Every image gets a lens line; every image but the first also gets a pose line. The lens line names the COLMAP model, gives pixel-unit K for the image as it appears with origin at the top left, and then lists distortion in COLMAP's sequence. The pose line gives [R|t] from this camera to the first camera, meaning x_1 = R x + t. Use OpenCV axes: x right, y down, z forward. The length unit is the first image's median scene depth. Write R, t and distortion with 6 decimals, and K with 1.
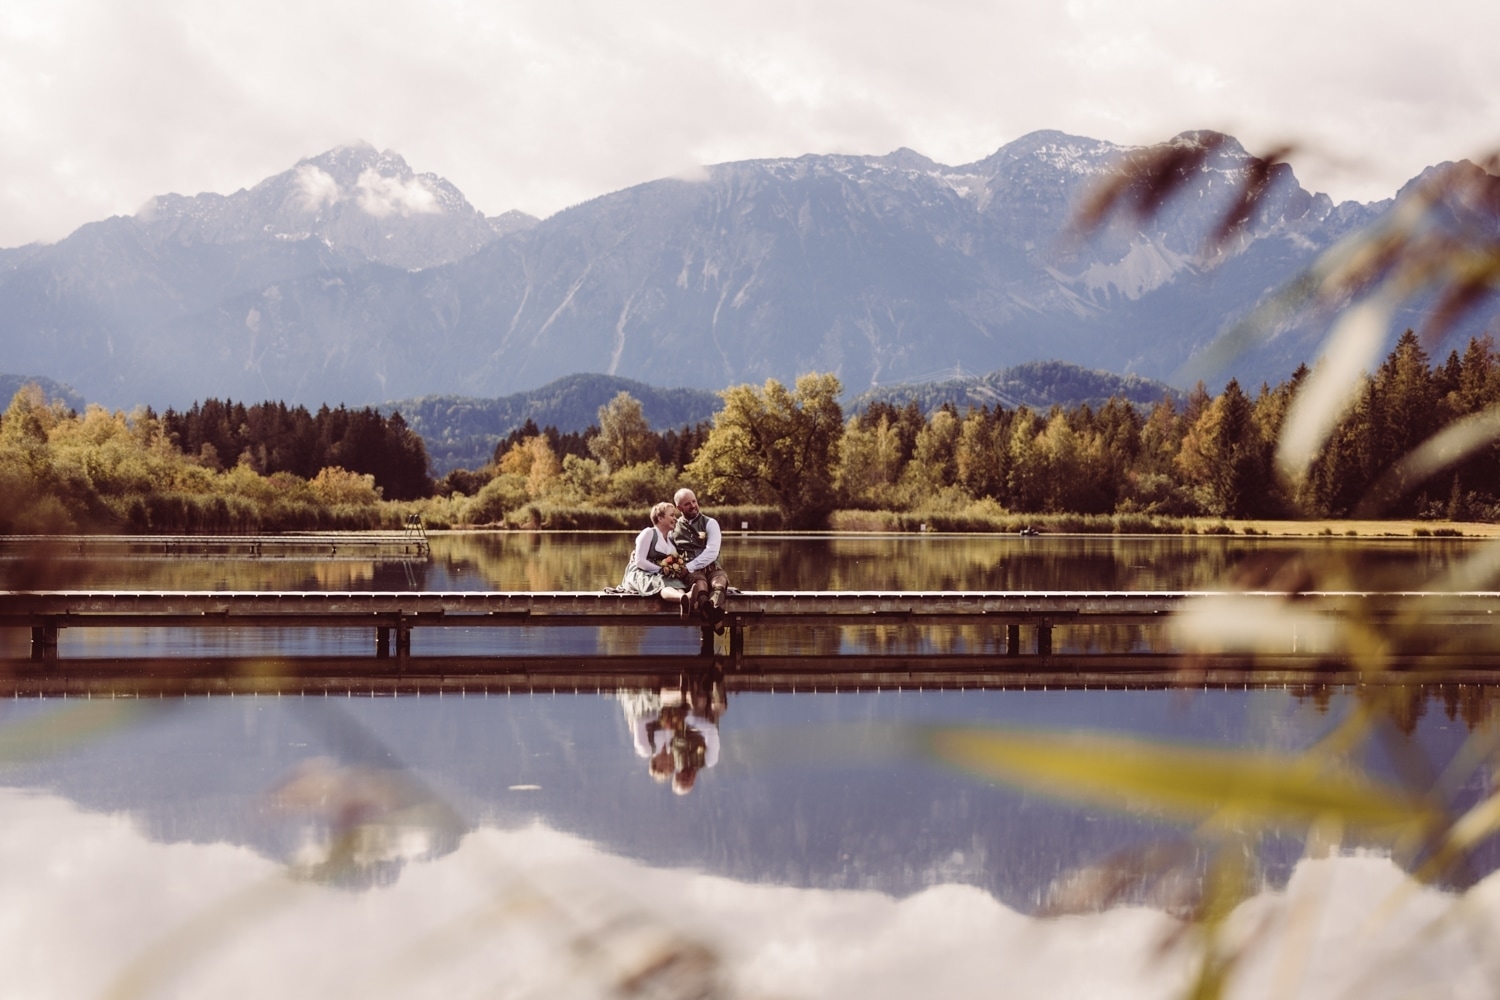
lens RADIAL K [[3058.9, 0, 750.0], [0, 3058.9, 500.0], [0, 0, 1]] dist [-0.007186, -0.092525]
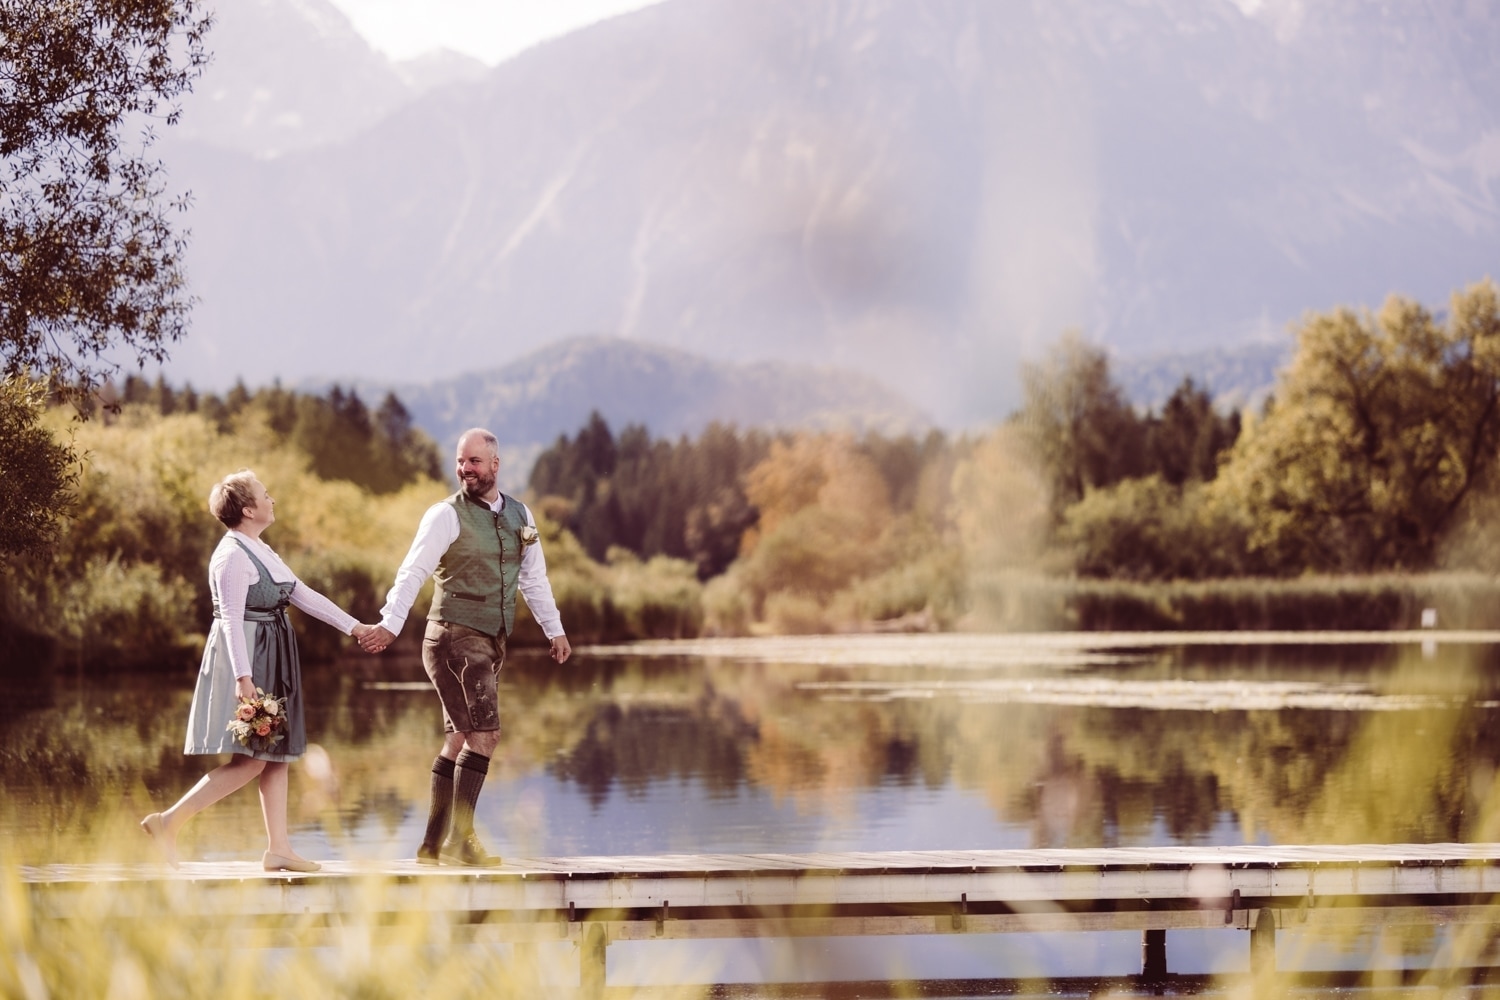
lens RADIAL K [[4715.0, 0, 479.3], [0, 4715.0, 500.1], [0, 0, 1]] dist [-0.016352, -0.364133]
pose [[0.999762, -0.007305, -0.020553, -0.113943], [0.007025, 0.999882, -0.013663, -0.000366], [0.020650, 0.013516, 0.999695, 0.300151]]
